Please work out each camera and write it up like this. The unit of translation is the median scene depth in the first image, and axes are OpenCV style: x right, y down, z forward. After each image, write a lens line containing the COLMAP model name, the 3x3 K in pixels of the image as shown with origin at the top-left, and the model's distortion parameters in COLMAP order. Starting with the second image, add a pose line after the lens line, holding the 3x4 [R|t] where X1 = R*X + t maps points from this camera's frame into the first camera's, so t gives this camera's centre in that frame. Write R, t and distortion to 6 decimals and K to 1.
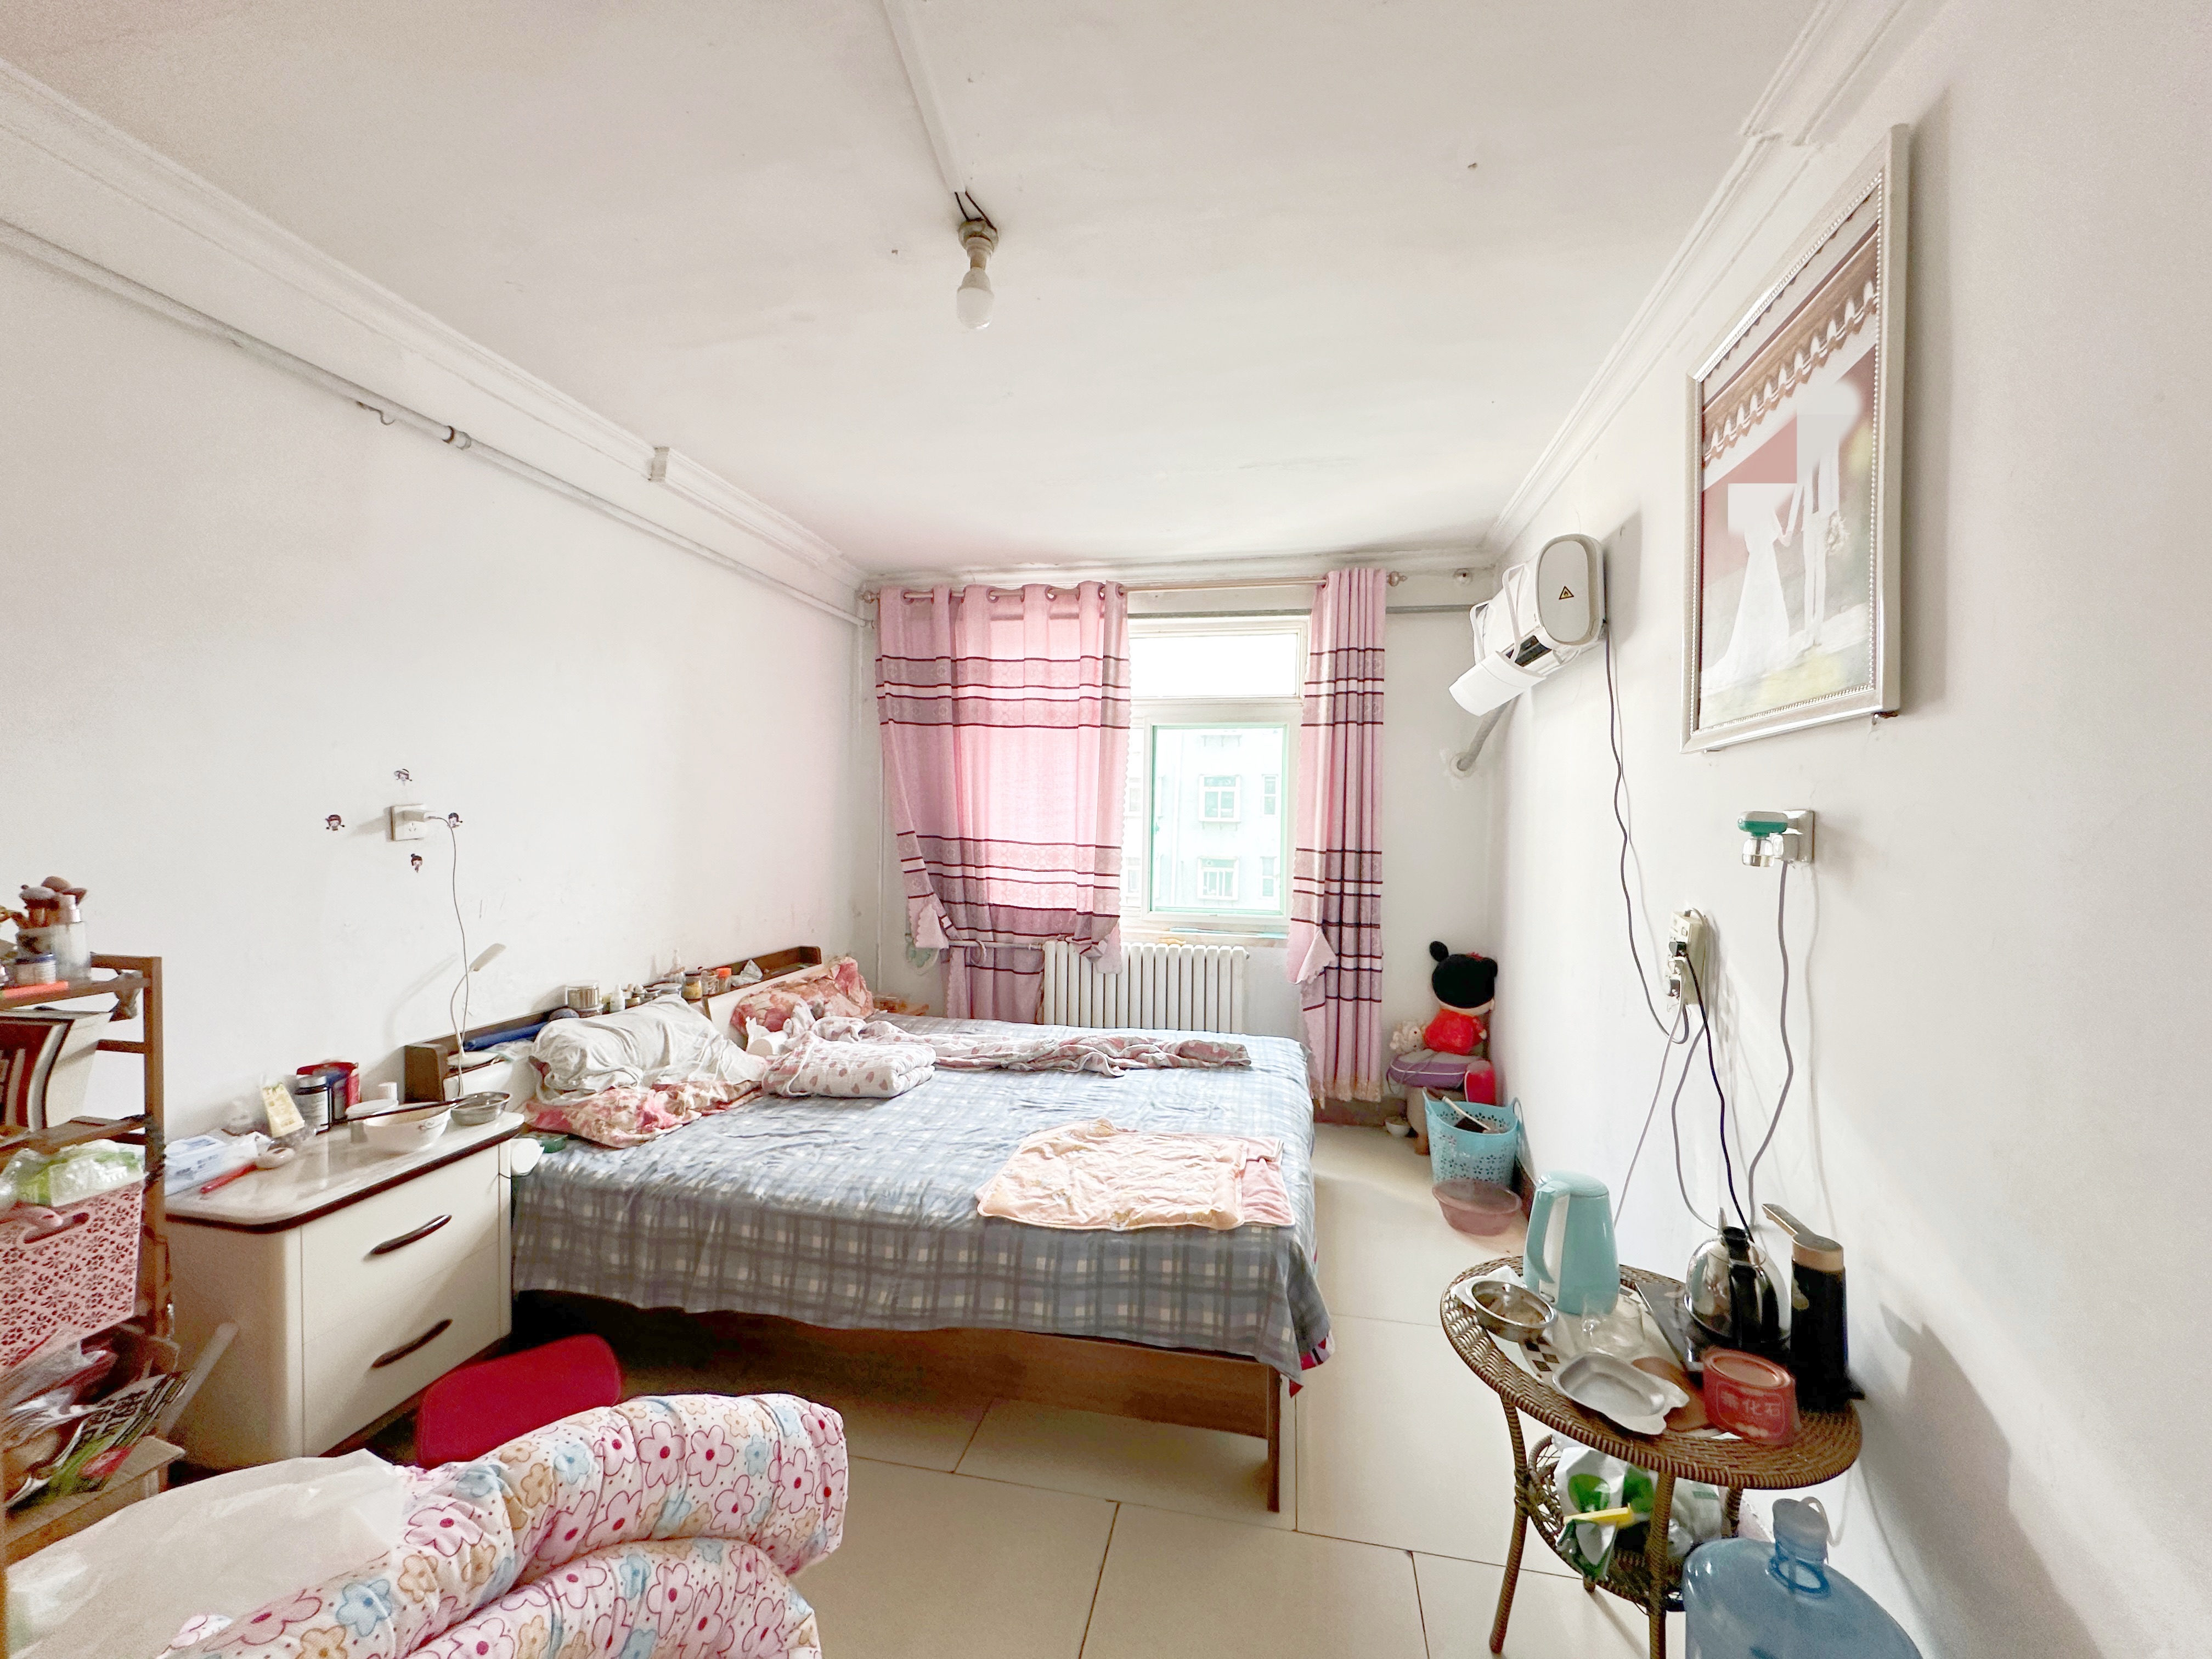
lens RADIAL K [[883.6, 0, 1110.9], [0, 883.6, 829.8], [0, 0, 1]] dist [-0.000087, -0.000022]
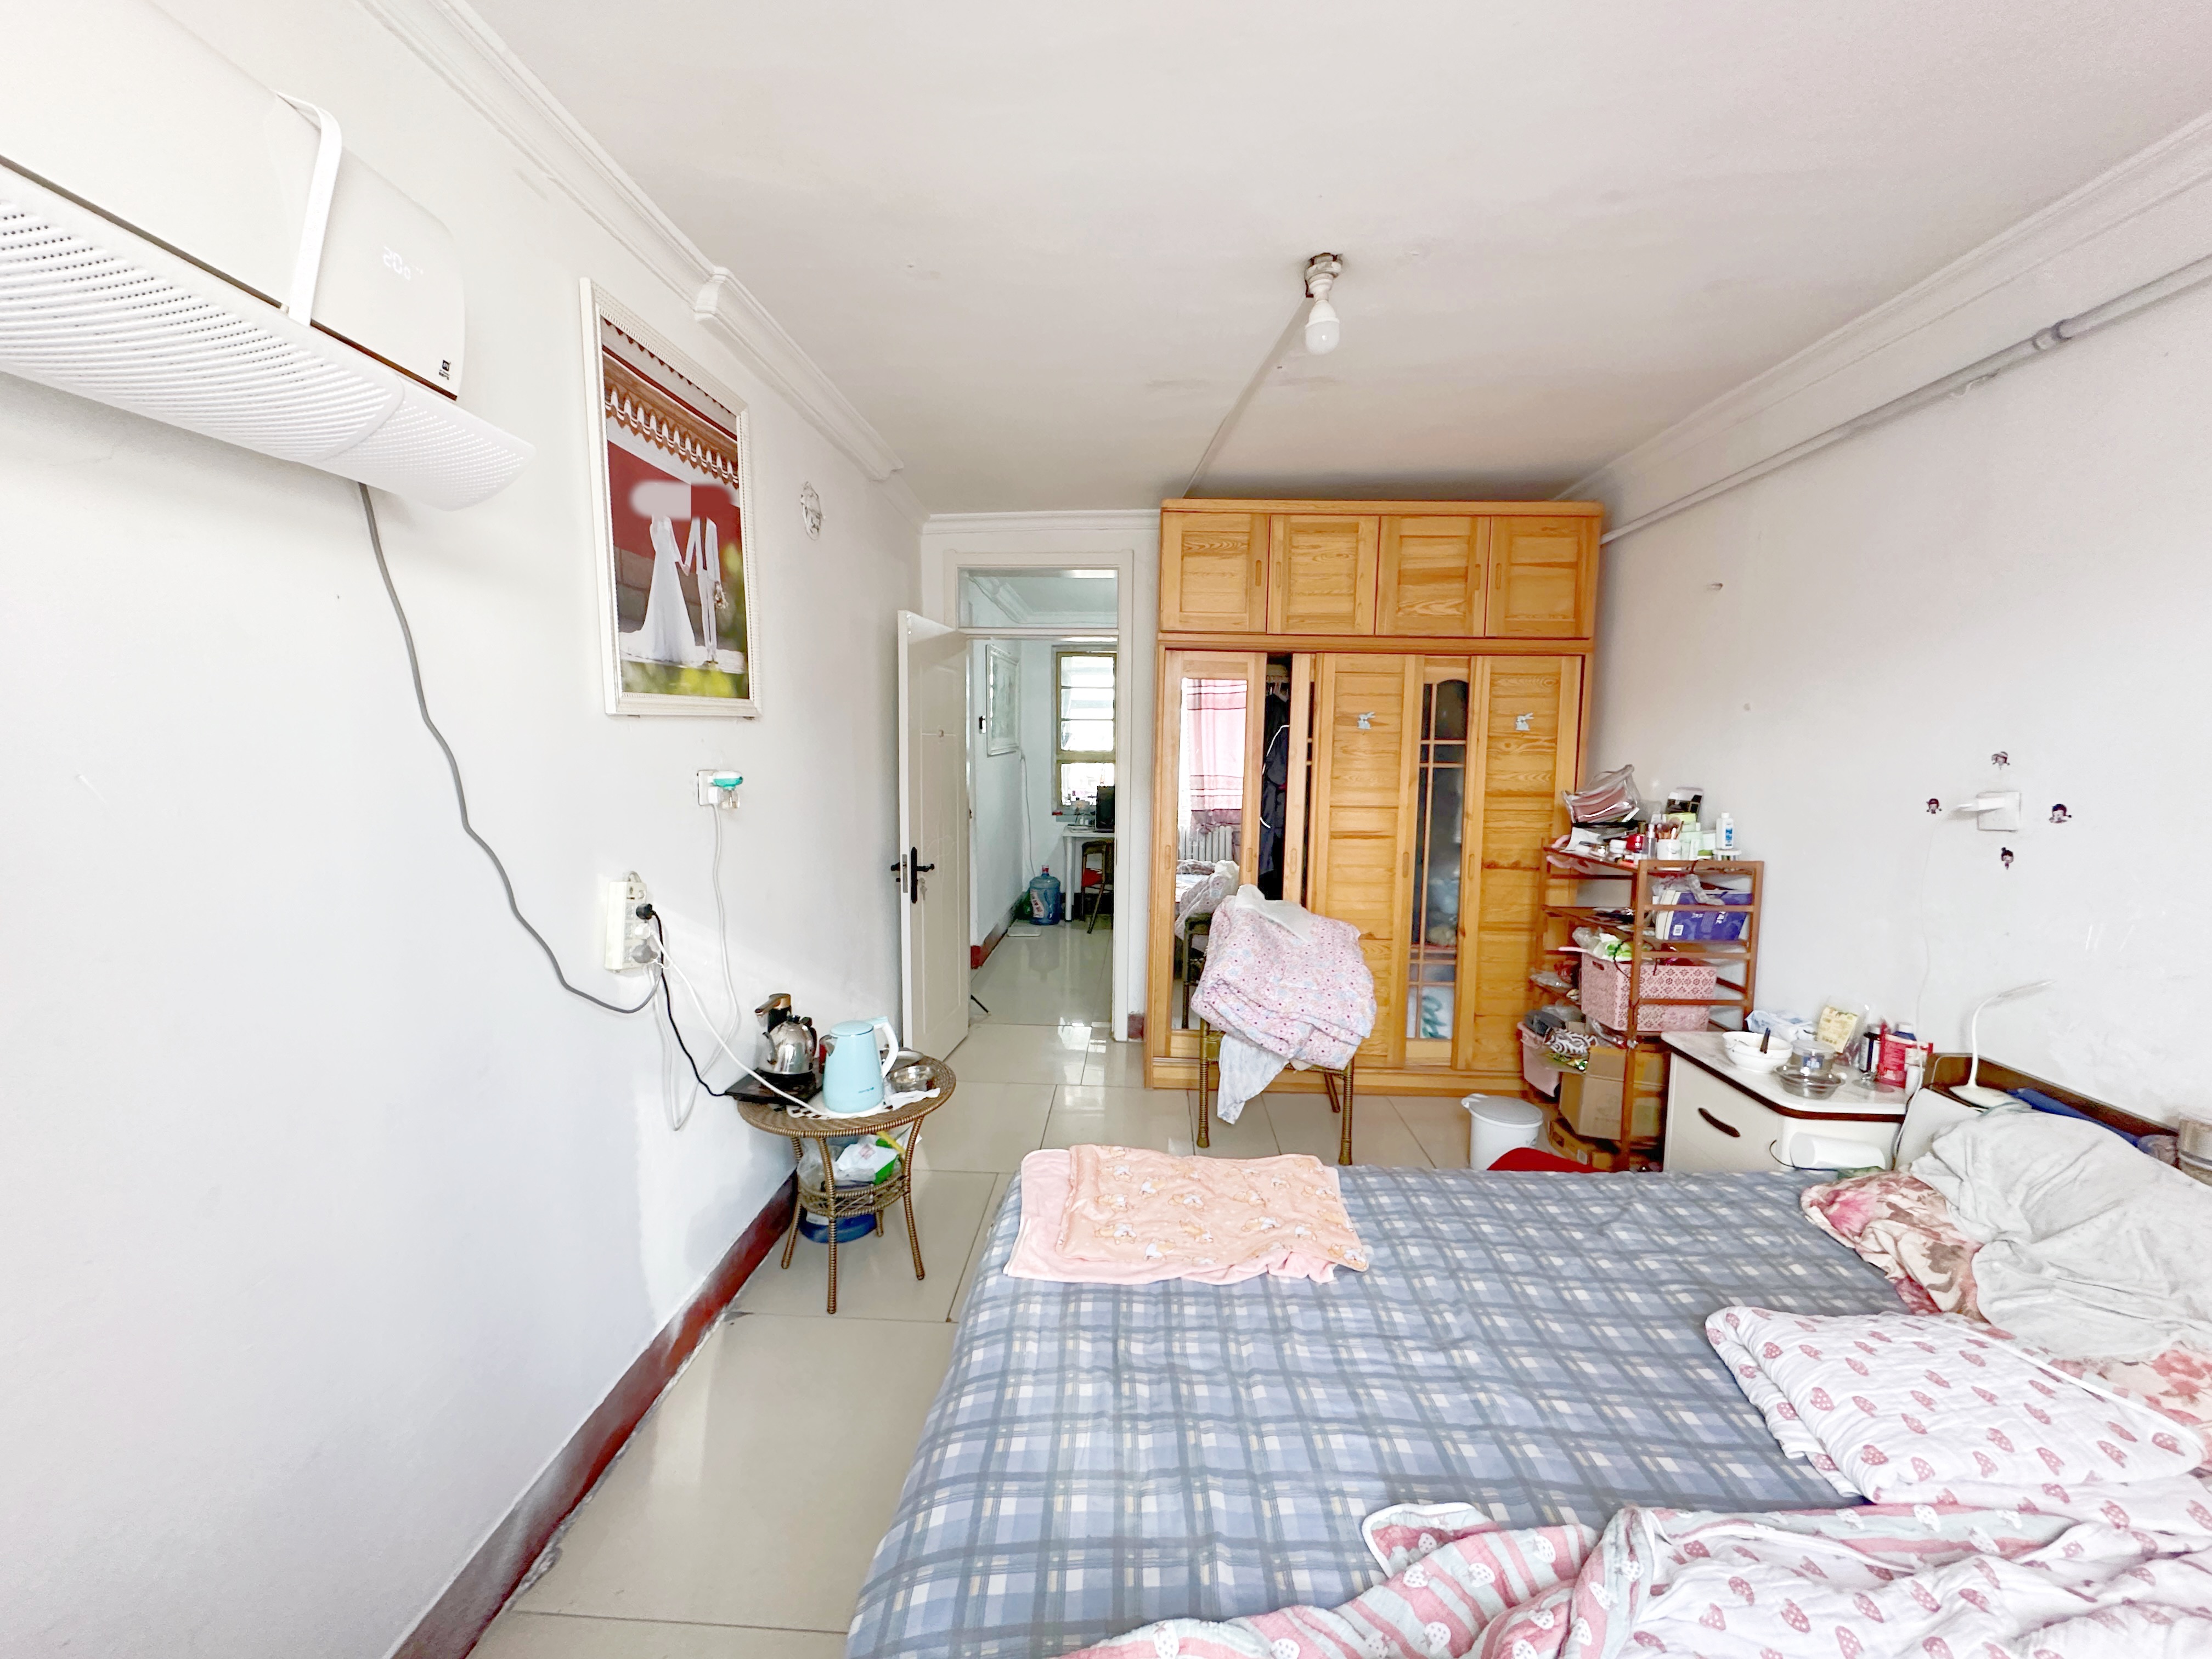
lens RADIAL K [[883.6, 0, 1098.0], [0, 883.6, 827.9], [0, 0, 1]] dist [-0.000087, -0.000022]
pose [[-0.991090, -0.007210, -0.133000, 0.225652], [-0.021980, 0.993698, 0.109918, -0.071172], [0.131369, 0.111862, -0.985002, 1.778080]]
